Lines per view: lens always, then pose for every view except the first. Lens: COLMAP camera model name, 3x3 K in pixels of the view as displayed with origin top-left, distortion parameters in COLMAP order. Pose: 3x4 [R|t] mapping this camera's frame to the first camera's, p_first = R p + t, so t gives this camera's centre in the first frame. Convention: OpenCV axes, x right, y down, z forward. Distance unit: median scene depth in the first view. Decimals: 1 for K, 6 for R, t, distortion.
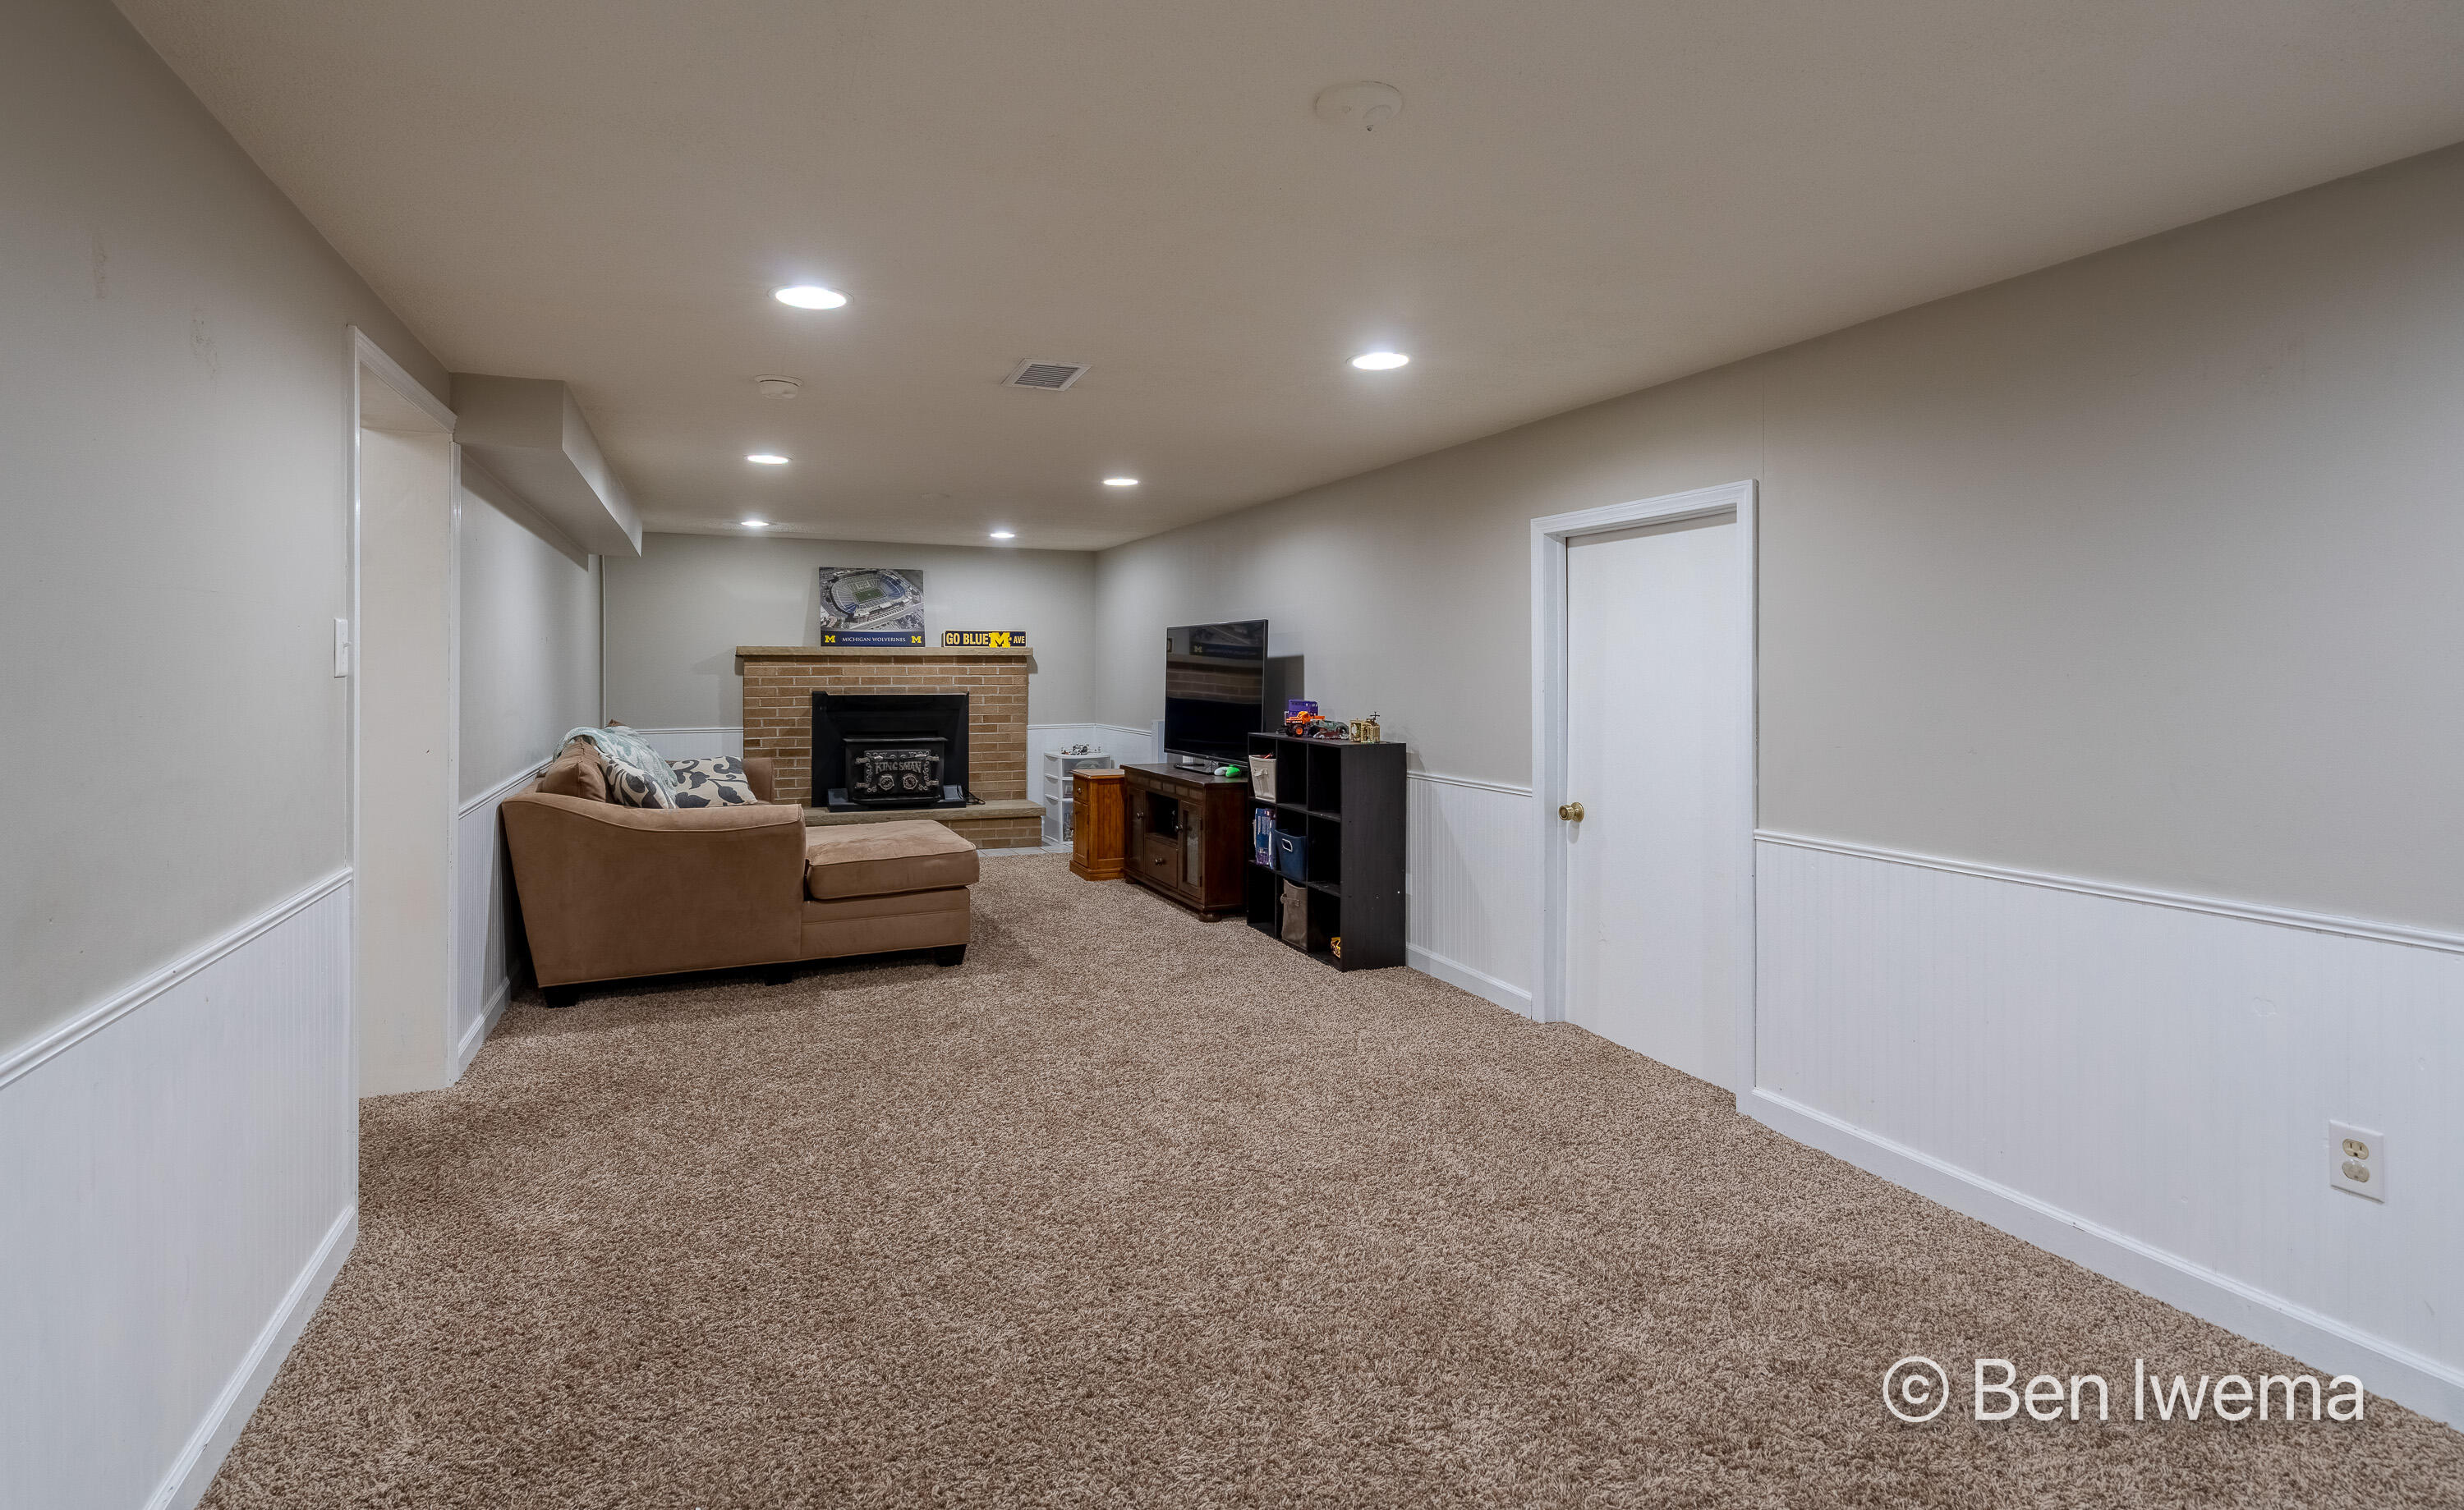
lens RADIAL K [[1122.5, 0, 1221.1], [0, 1122.5, 677.4], [0, 0, 1]] dist [-0.015866, 0.000263]
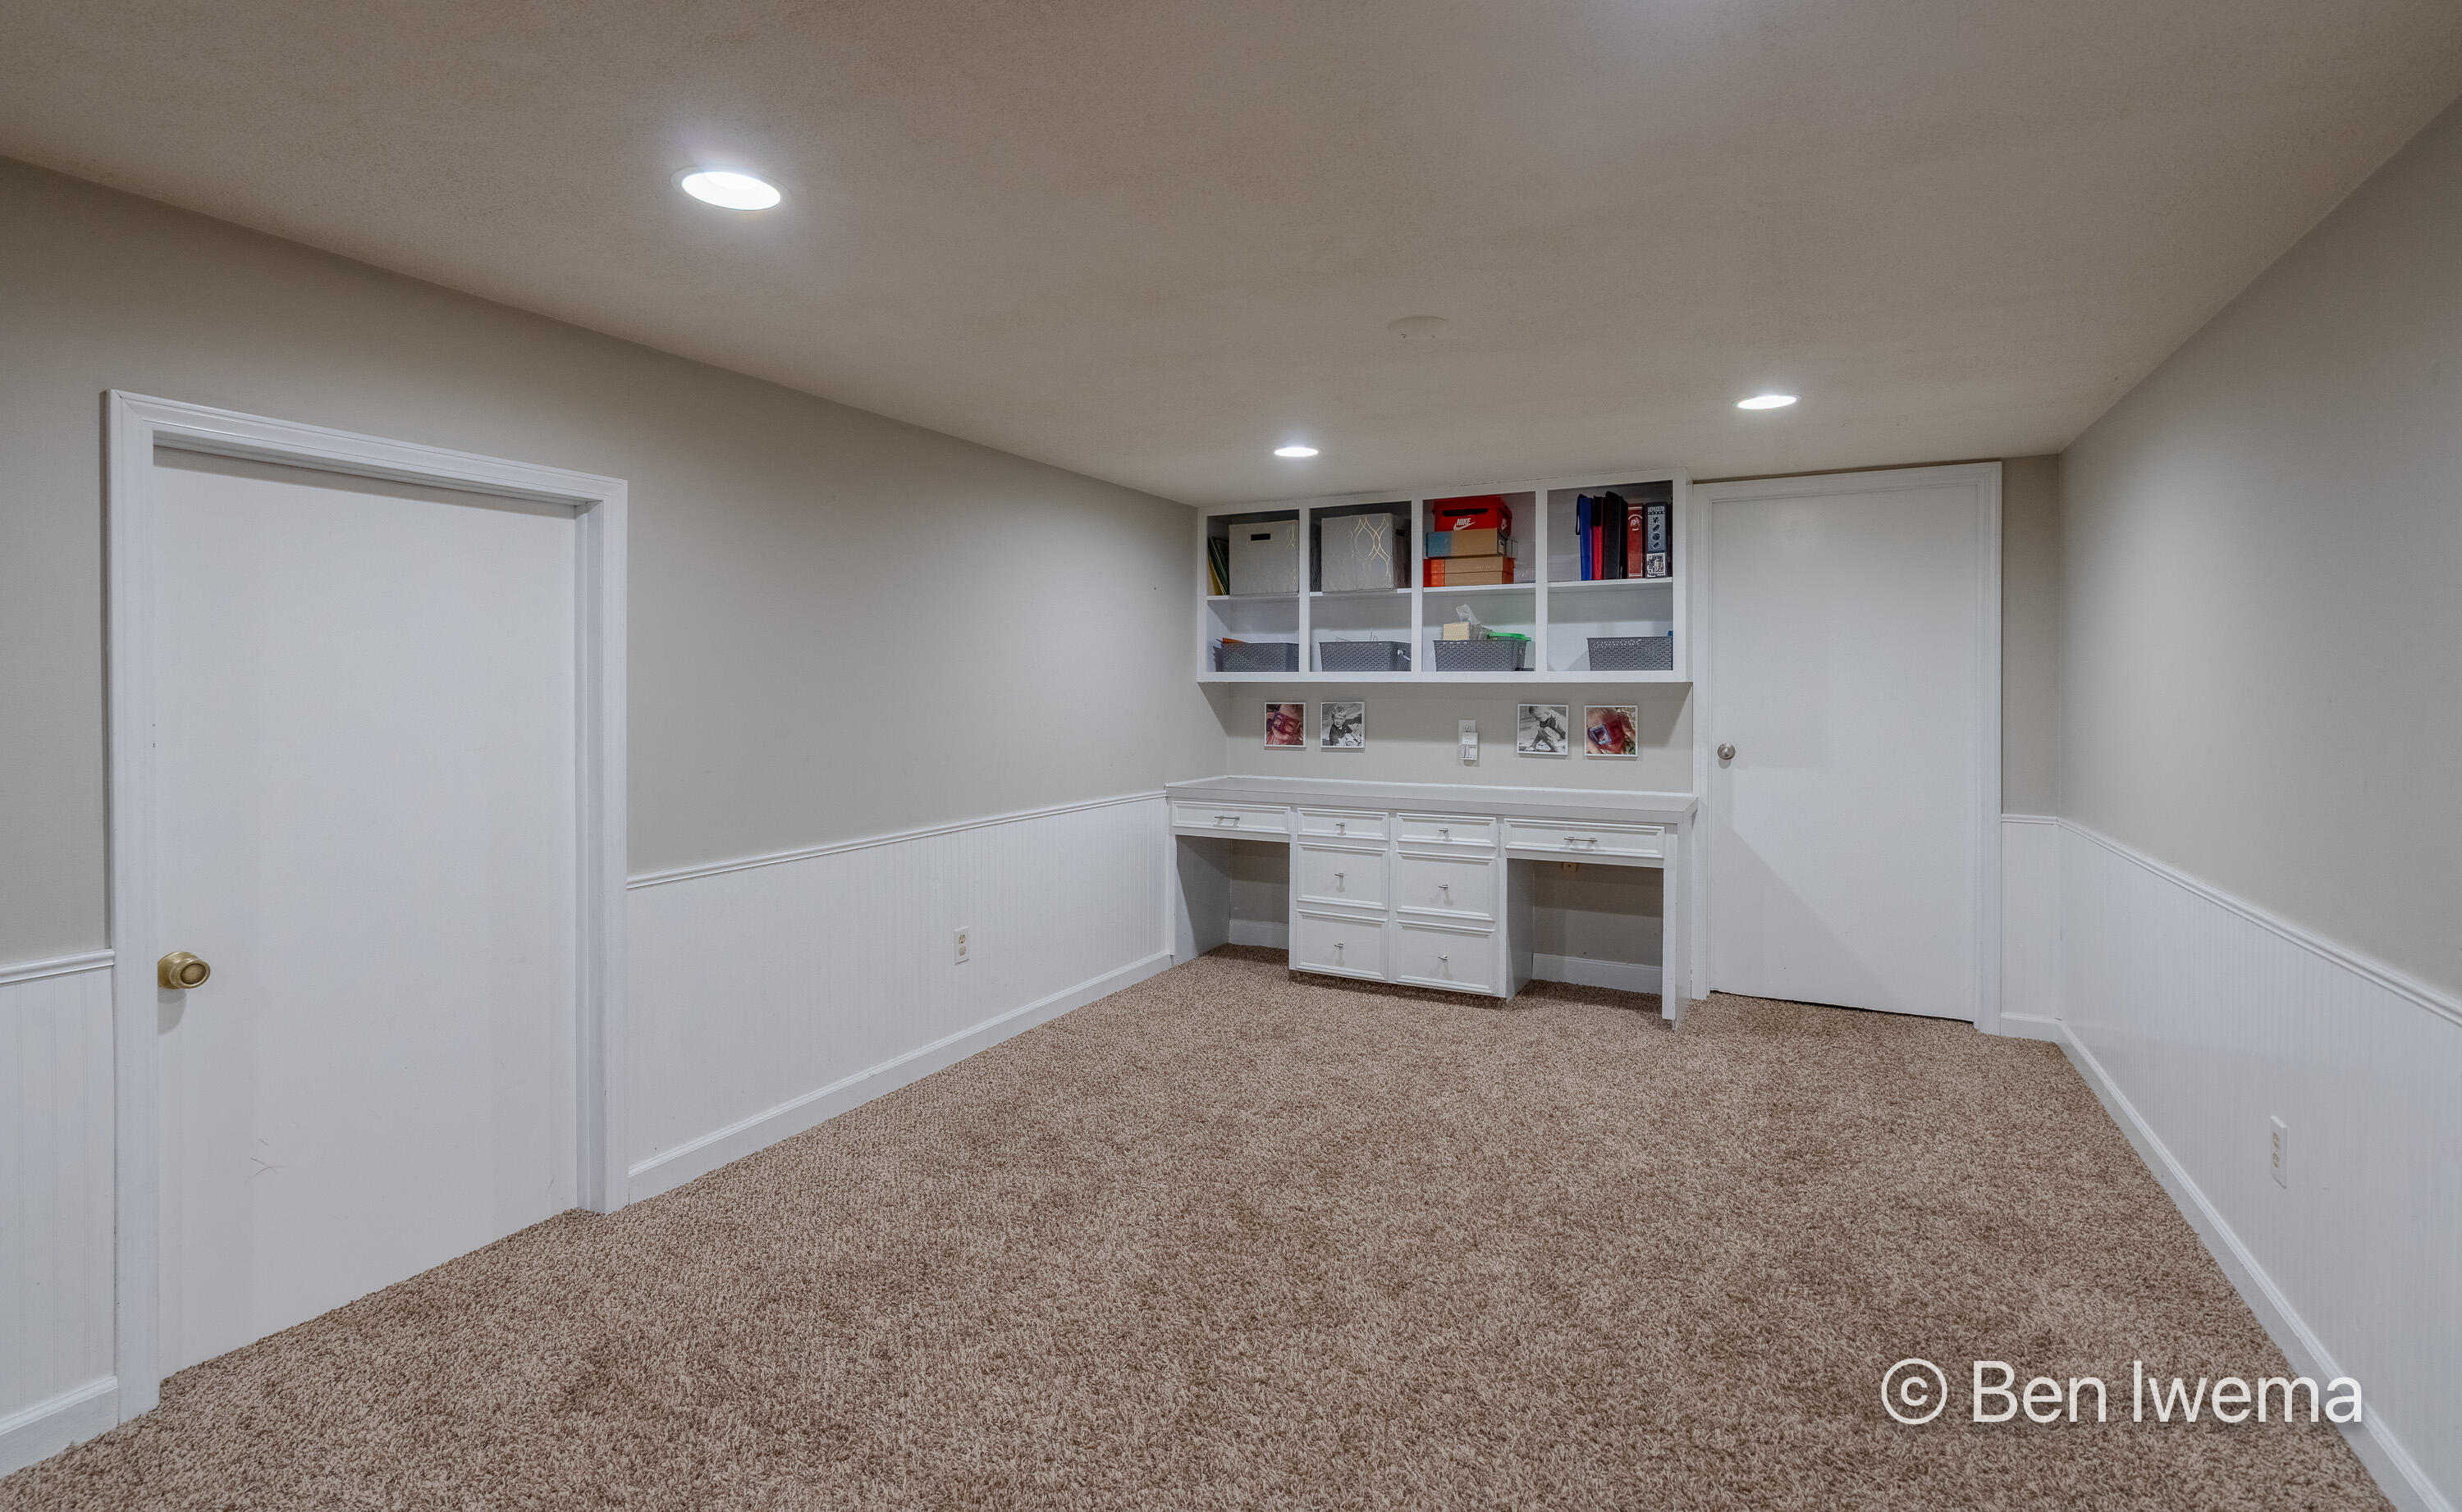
lens RADIAL K [[1121.6, 0, 1220.1], [0, 1121.6, 678.5], [0, 0, 1]] dist [-0.015866, 0.000263]
pose [[-0.626731, -0.001288, 0.779235, -0.233735], [0.001793, 0.999994, 0.003096, -0.010854], [-0.779234, 0.003337, -0.626725, 0.552782]]
